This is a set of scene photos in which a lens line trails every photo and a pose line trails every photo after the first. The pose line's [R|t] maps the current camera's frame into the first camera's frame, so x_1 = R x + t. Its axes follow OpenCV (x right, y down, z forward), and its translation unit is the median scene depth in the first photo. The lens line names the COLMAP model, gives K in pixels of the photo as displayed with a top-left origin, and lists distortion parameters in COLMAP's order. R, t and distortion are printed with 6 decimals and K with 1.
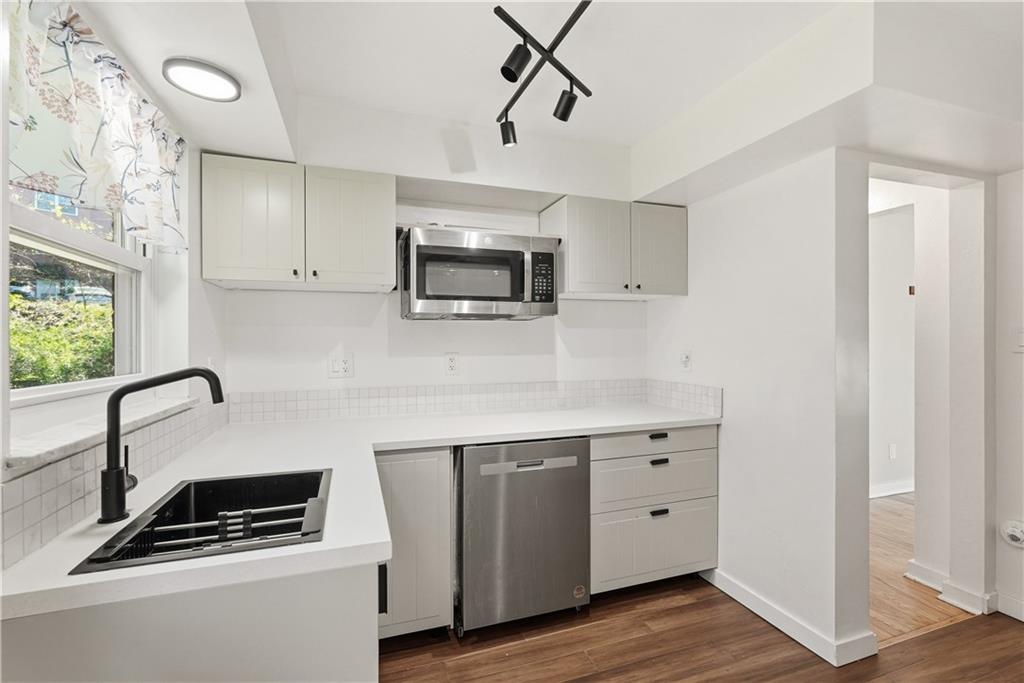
lens RADIAL K [[457.4, 0, 509.4], [0, 457.4, 337.9], [0, 0, 1]] dist [-0.011992, 0.005625]
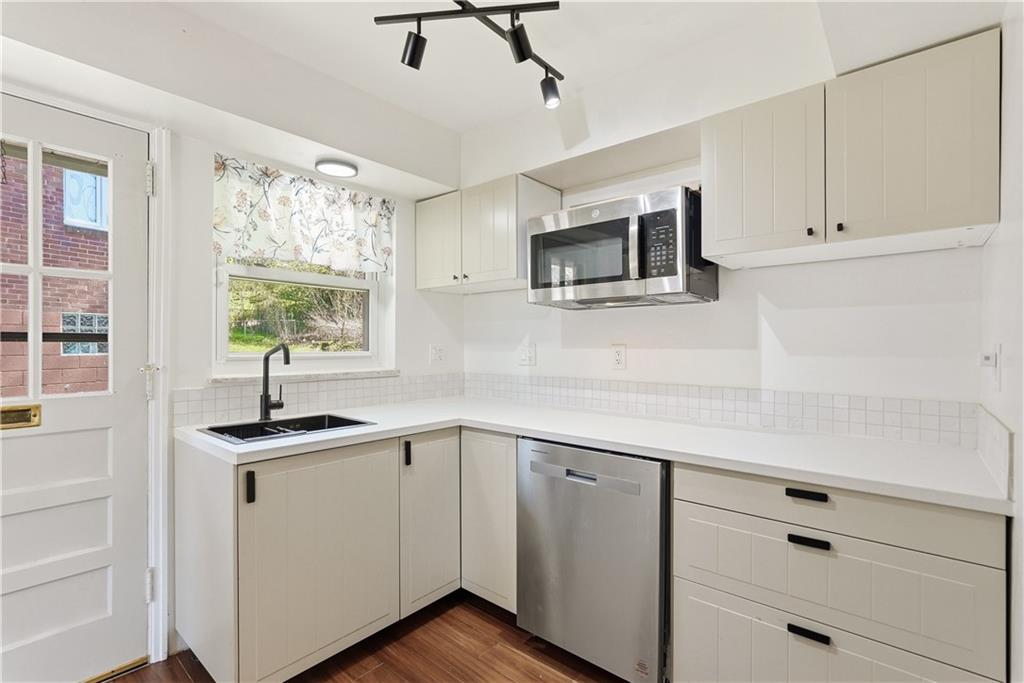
lens RADIAL K [[482.3, 0, 527.6], [0, 482.3, 344.6], [0, 0, 1]] dist [-0.000417, -0.000543]
pose [[0.503469, 0.005548, -0.863996, 0.650829], [0.003937, 0.999954, 0.008715, 0.025811], [0.864005, -0.007789, 0.503424, 0.408788]]
